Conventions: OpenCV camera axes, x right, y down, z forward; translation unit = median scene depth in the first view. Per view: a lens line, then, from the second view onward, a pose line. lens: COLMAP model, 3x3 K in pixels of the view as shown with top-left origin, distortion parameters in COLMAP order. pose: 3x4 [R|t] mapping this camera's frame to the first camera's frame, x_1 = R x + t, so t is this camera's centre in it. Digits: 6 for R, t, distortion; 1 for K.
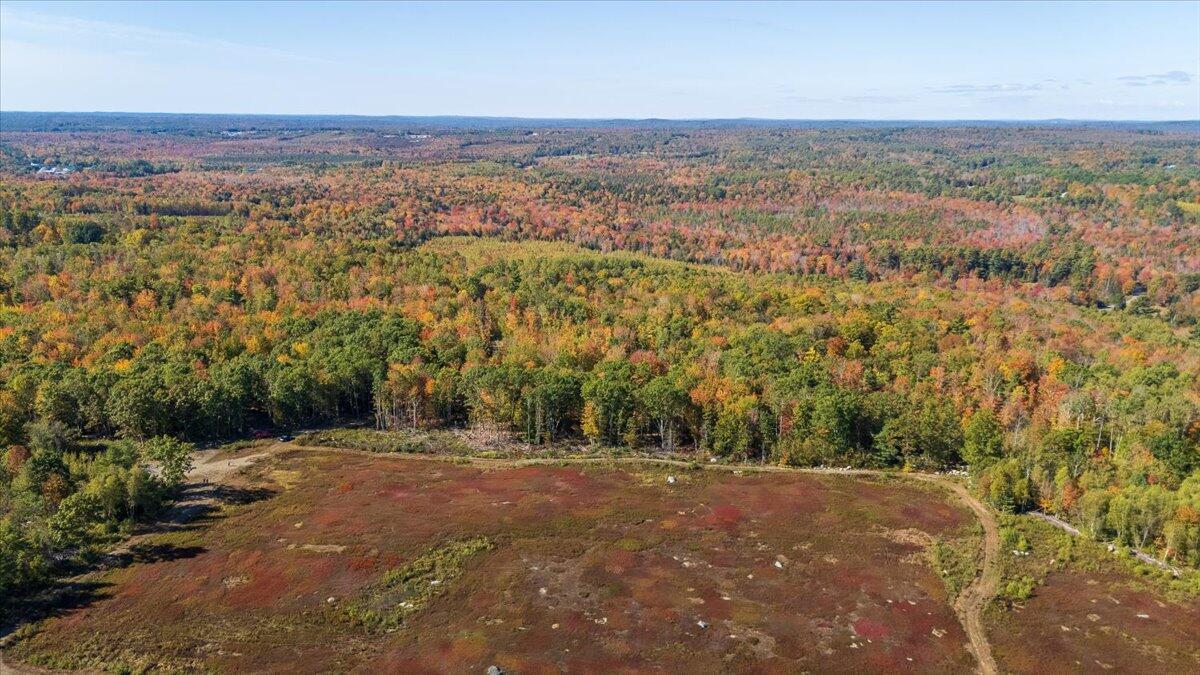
lens RADIAL K [[878.6, 0, 600.2], [0, 878.6, 334.7], [0, 0, 1]] dist [0.078479, -0.079366]
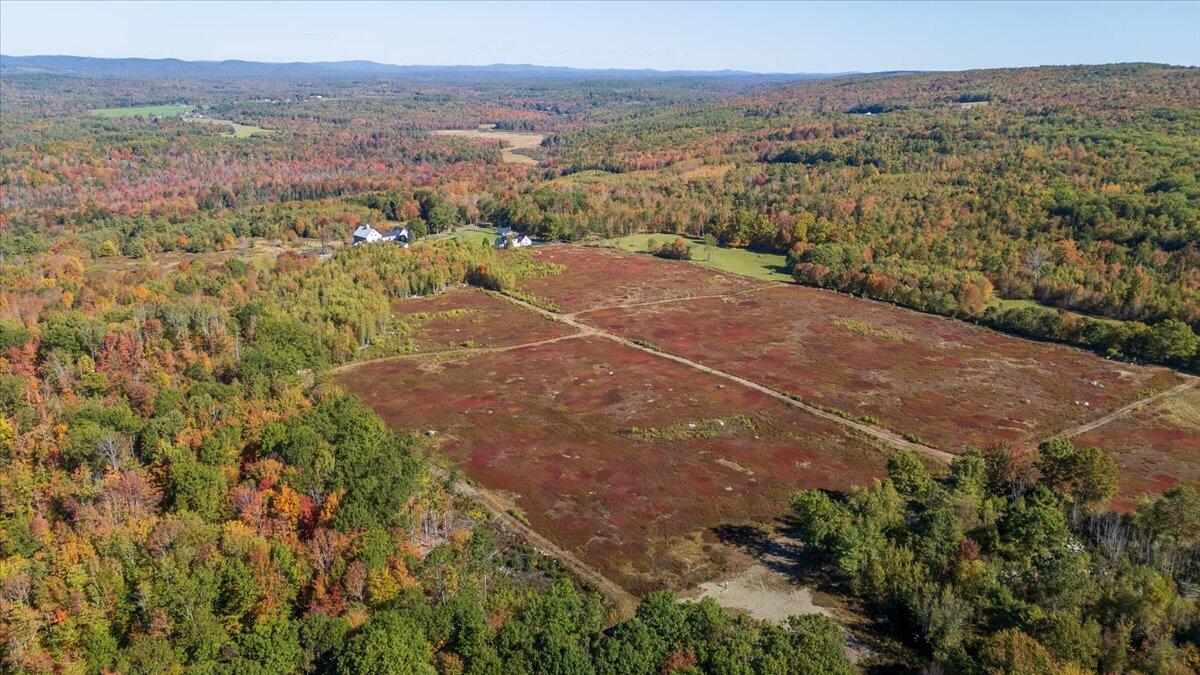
lens RADIAL K [[878.6, 0, 603.0], [0, 878.6, 339.4], [0, 0, 1]] dist [0.078479, -0.079366]
pose [[-0.655707, -0.240136, 0.715809, -0.430390], [0.165241, 0.879445, 0.446398, -0.207804], [-0.736711, 0.410988, -0.536978, 0.713972]]
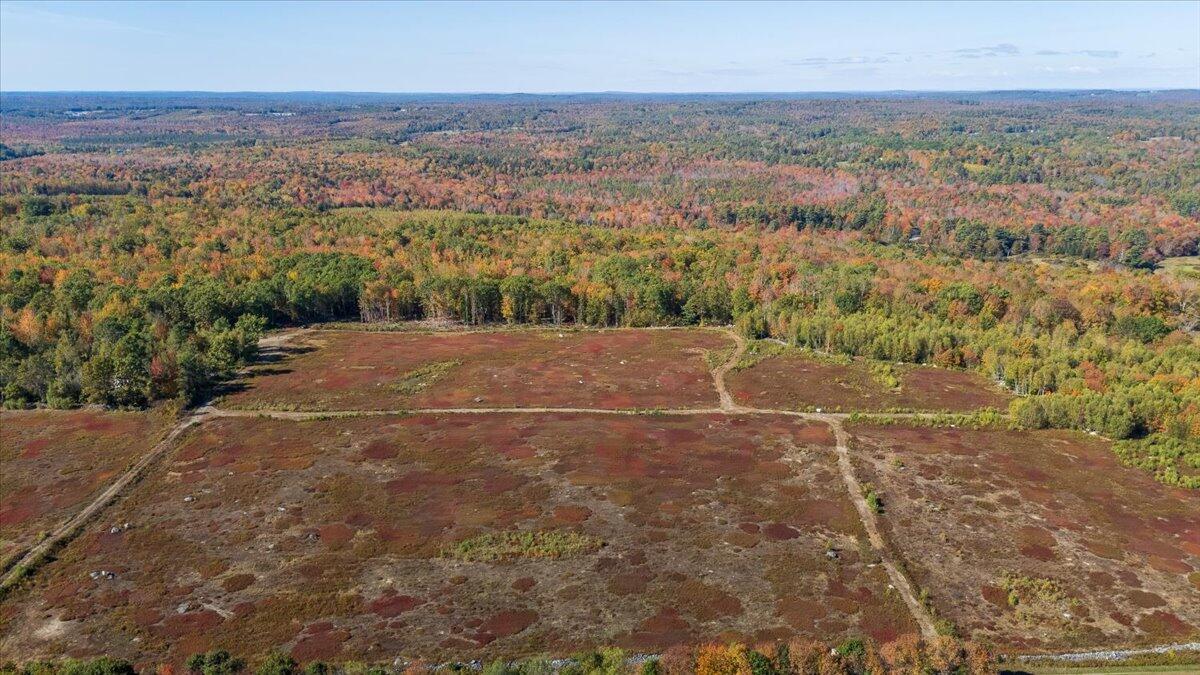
lens RADIAL K [[878.6, 0, 599.2], [0, 878.6, 336.5], [0, 0, 1]] dist [0.078479, -0.079366]
pose [[0.989428, -0.048231, 0.136766, -0.036296], [0.044167, 0.998492, 0.032596, 0.059116], [-0.138132, -0.026210, 0.990067, -0.315711]]
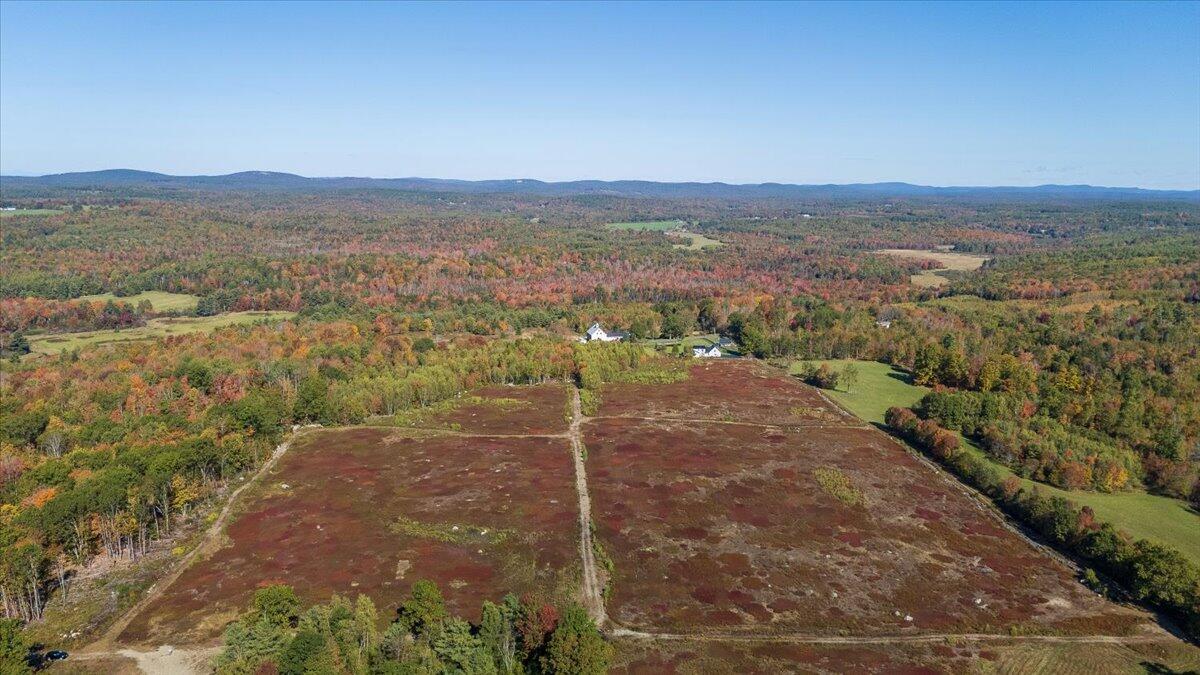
lens RADIAL K [[878.6, 0, 602.6], [0, 878.6, 337.3], [0, 0, 1]] dist [0.078479, -0.079366]
pose [[-0.136409, -0.186417, 0.972955, -0.614002], [0.223516, 0.951019, 0.213551, -0.109010], [-0.965108, 0.246601, -0.088061, 0.314049]]
